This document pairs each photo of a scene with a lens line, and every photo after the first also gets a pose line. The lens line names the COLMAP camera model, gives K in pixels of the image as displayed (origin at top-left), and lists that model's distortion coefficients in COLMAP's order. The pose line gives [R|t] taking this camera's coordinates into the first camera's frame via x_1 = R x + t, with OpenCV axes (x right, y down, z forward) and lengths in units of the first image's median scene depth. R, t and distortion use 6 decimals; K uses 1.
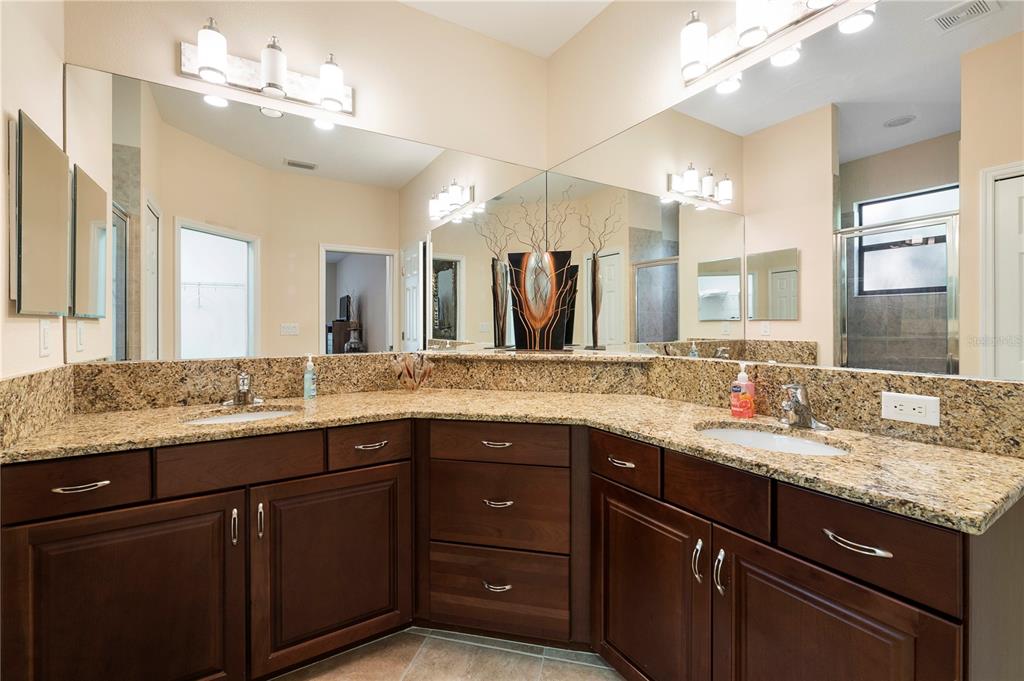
lens RADIAL K [[434.3, 0, 512.5], [0, 434.3, 329.6], [0, 0, 1]] dist [-0.001077, 0.001414]
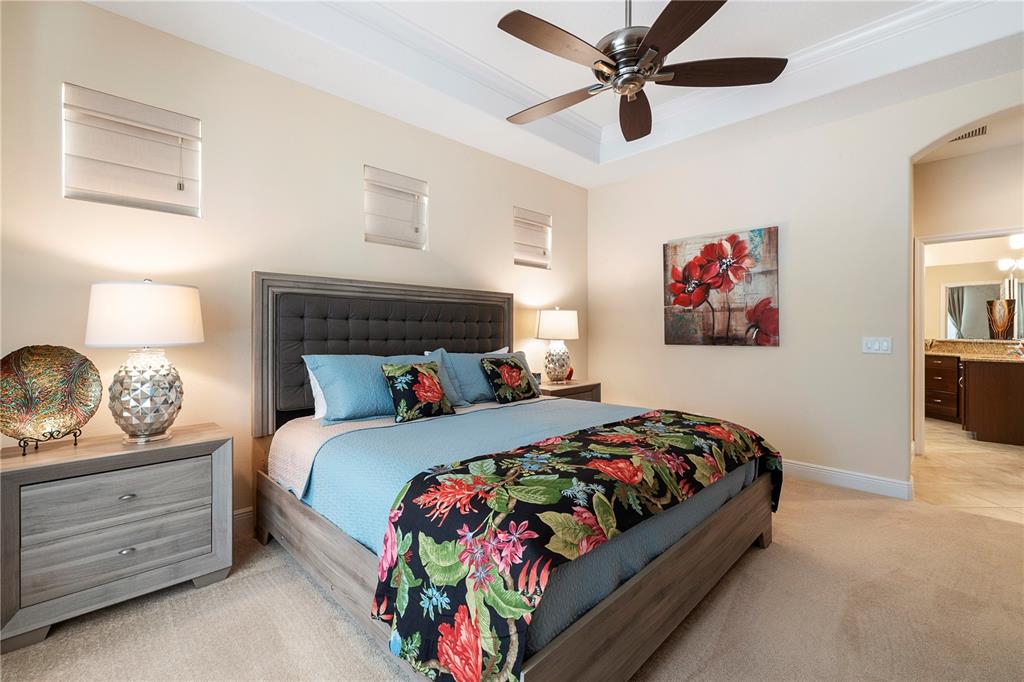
lens RADIAL K [[434.3, 0, 511.6], [0, 434.3, 336.3], [0, 0, 1]] dist [-0.001077, 0.001414]
pose [[0.205614, 0.015827, -0.978505, 2.277791], [-0.001849, 0.999874, 0.015784, -0.007301], [0.978631, -0.001436, 0.205617, -2.676845]]
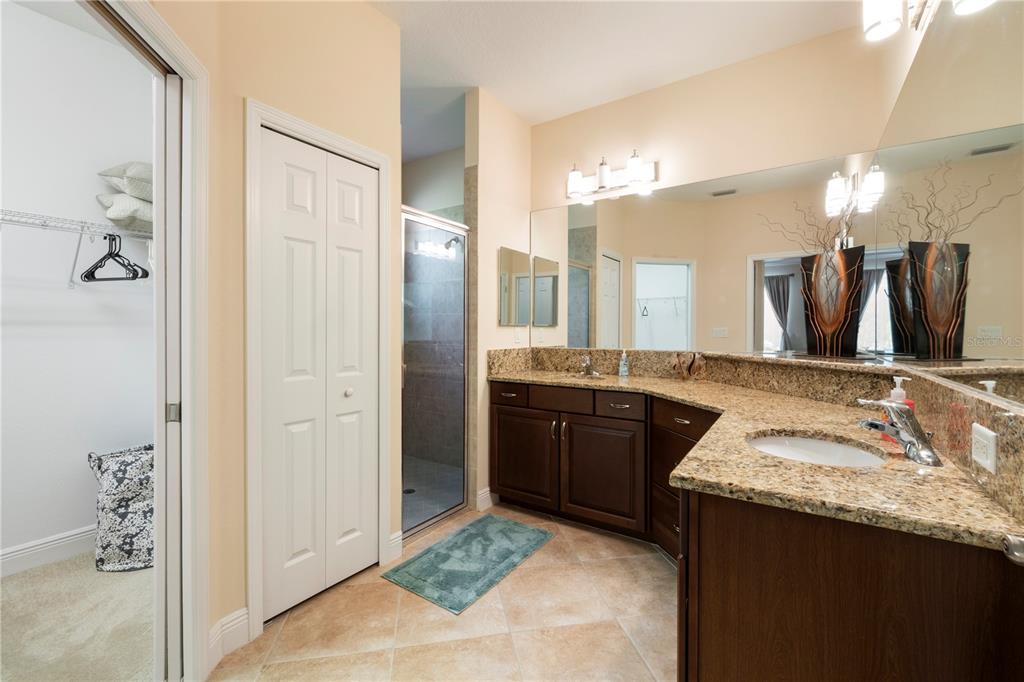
lens RADIAL K [[434.3, 0, 512.6], [0, 434.3, 335.7], [0, 0, 1]] dist [-0.001077, 0.001414]
pose [[0.414693, 0.014187, -0.909851, 0.738991], [-0.009367, 0.999892, 0.011322, -0.002812], [0.909913, 0.003828, 0.414781, -0.008849]]
